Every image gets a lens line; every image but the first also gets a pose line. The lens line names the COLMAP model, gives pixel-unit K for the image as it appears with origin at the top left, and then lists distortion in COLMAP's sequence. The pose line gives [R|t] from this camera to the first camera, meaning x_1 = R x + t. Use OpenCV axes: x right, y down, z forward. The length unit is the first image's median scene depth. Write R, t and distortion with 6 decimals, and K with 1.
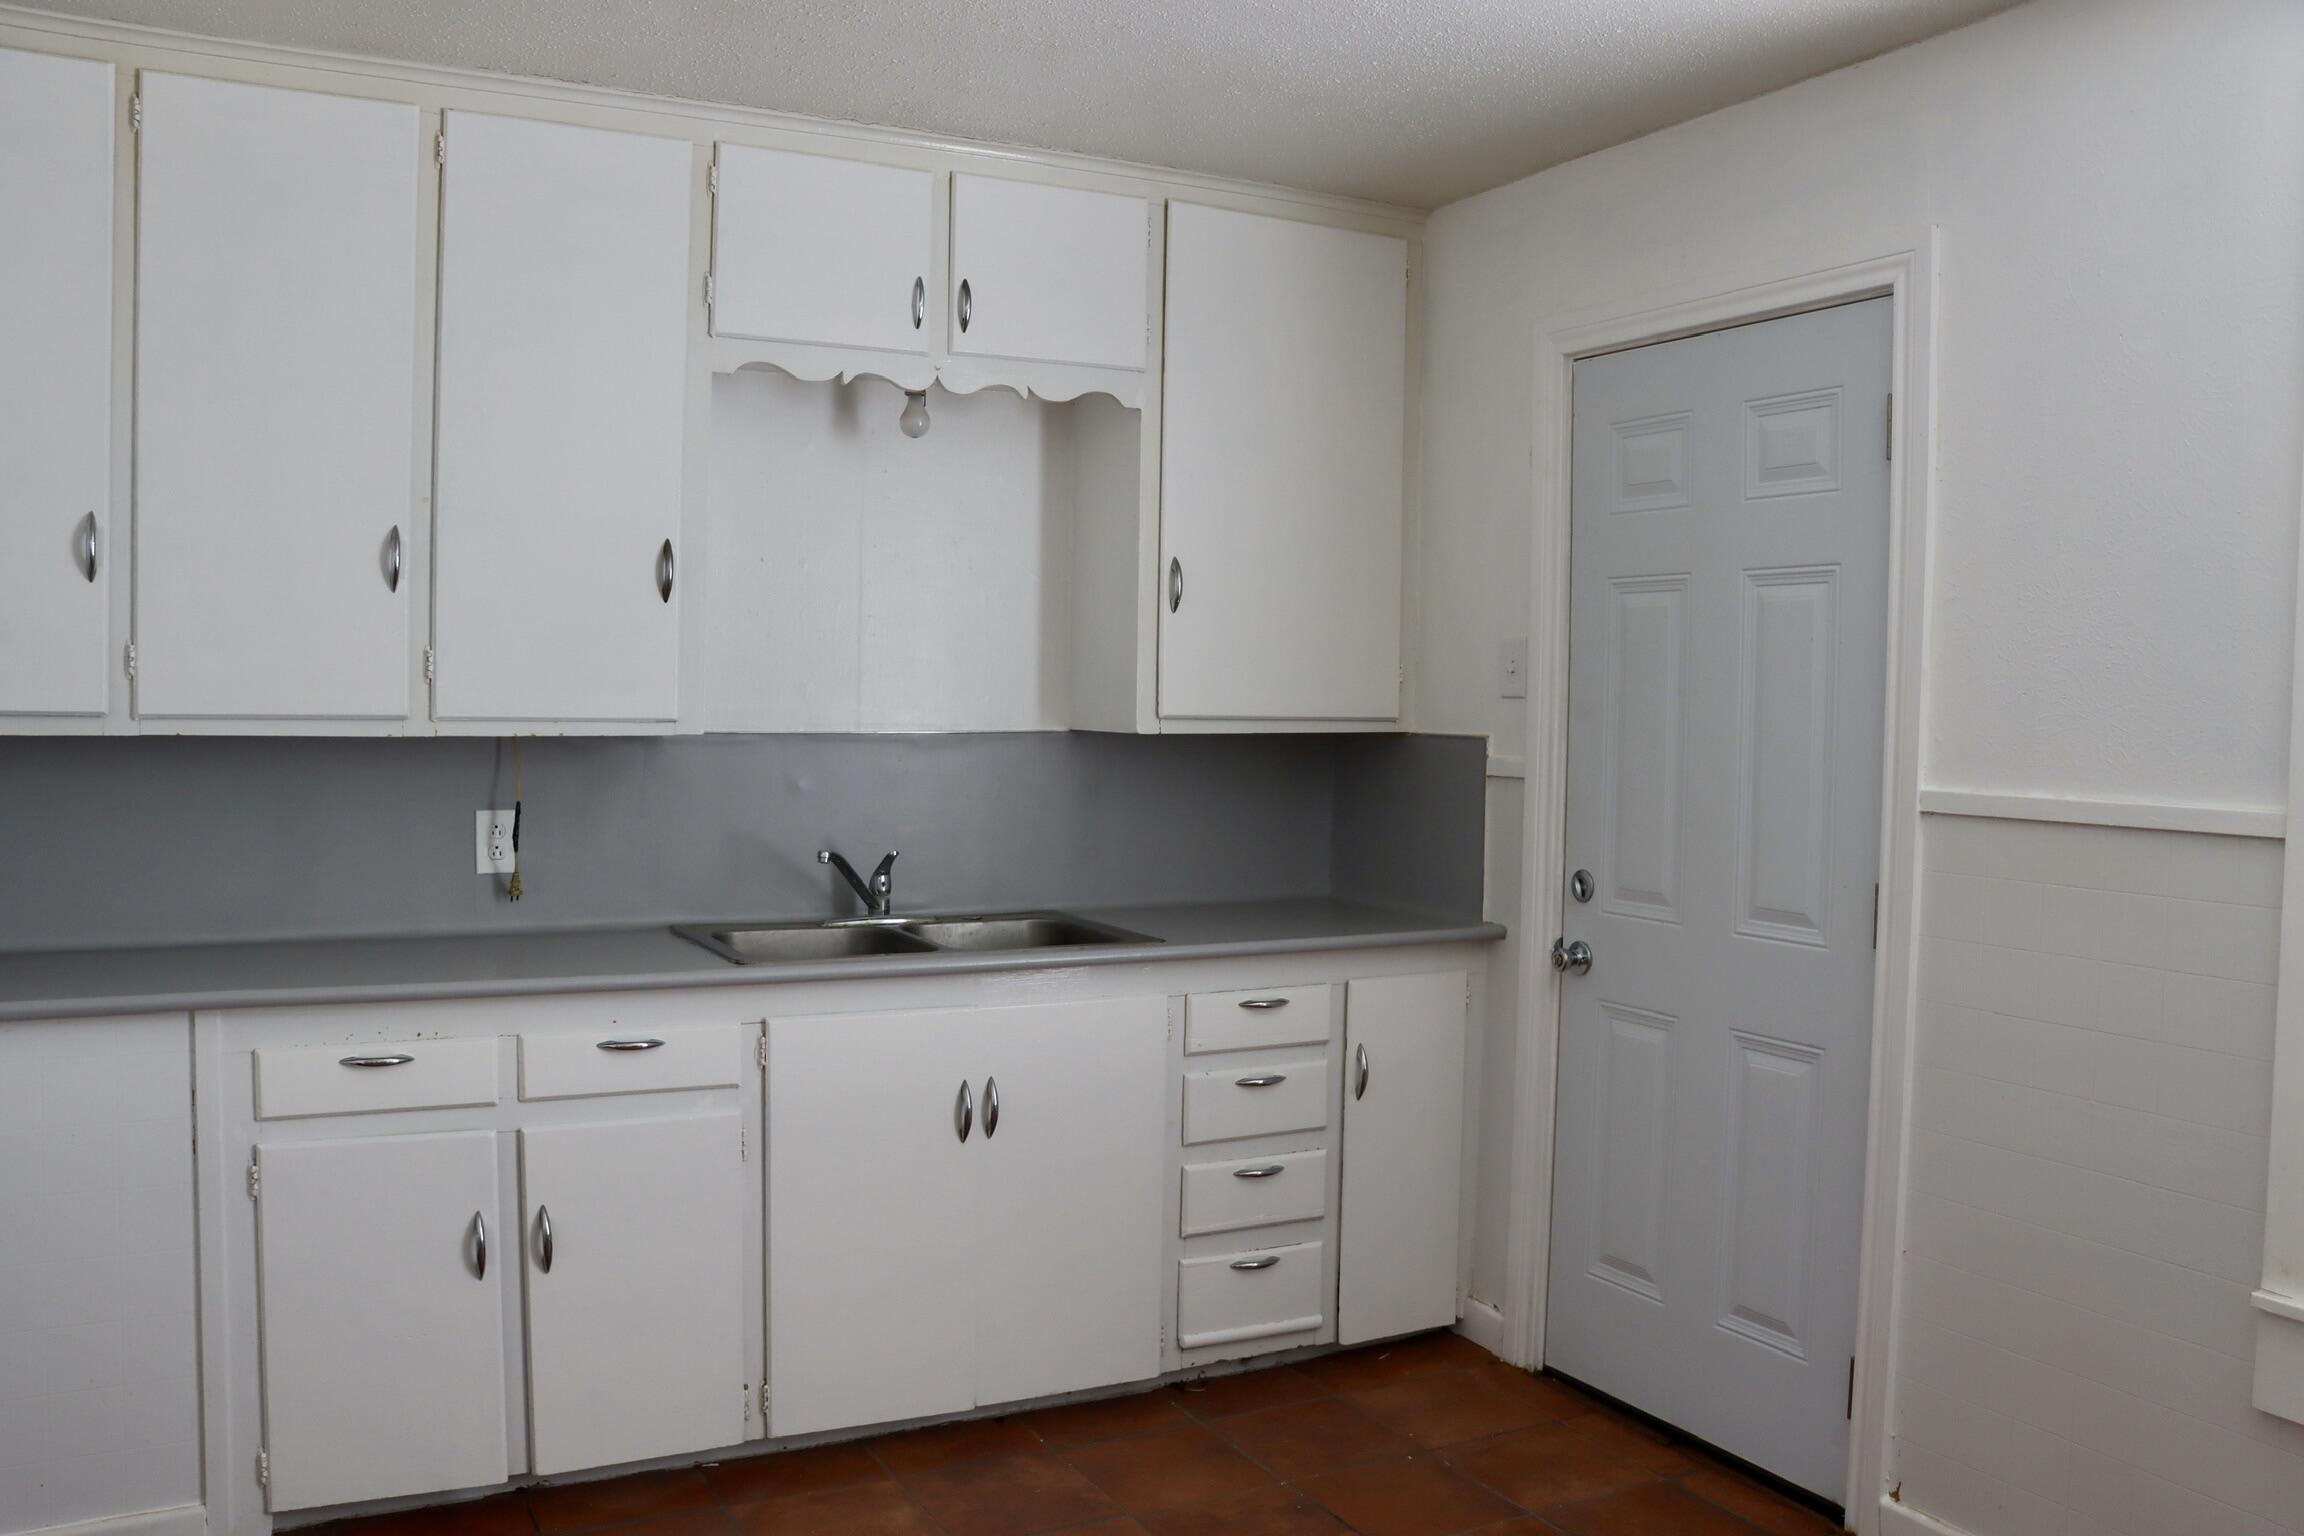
lens RADIAL K [[1904.6, 0, 1152.0], [0, 1904.6, 768.0], [0, 0, 1]] dist [-0.186325, 0.149654]
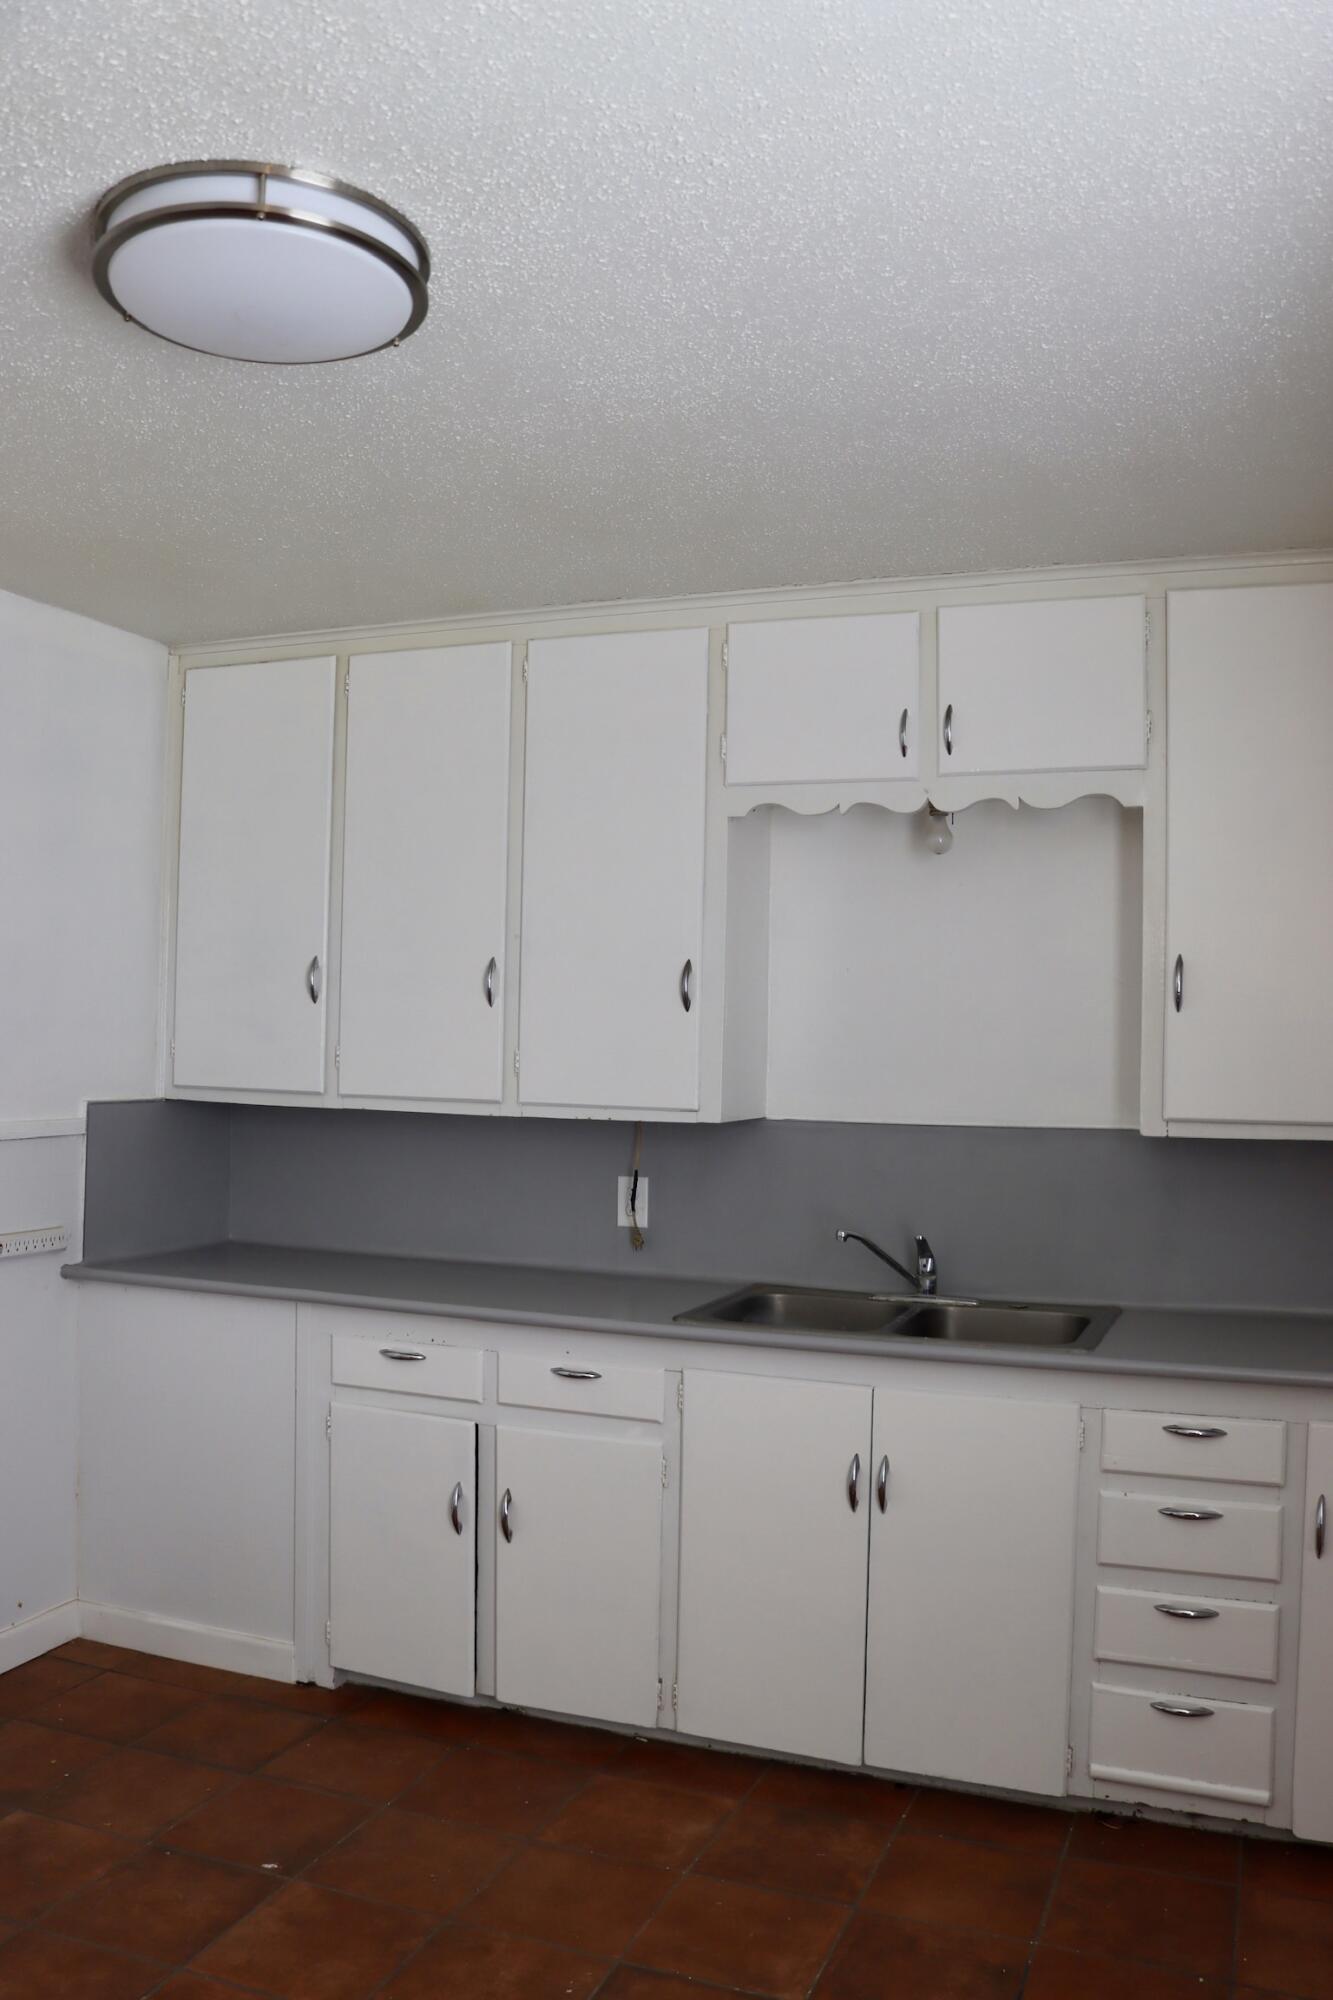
lens RADIAL K [[1653.3, 0, 666.5], [0, 1653.3, 1000.0], [0, 0, 1]] dist [-0.186325, 0.149654]
pose [[0.653491, -0.019951, -0.756672, 0.503817], [-0.039633, 0.997379, -0.060526, -0.029547], [0.755896, 0.069542, 0.650987, 0.285436]]
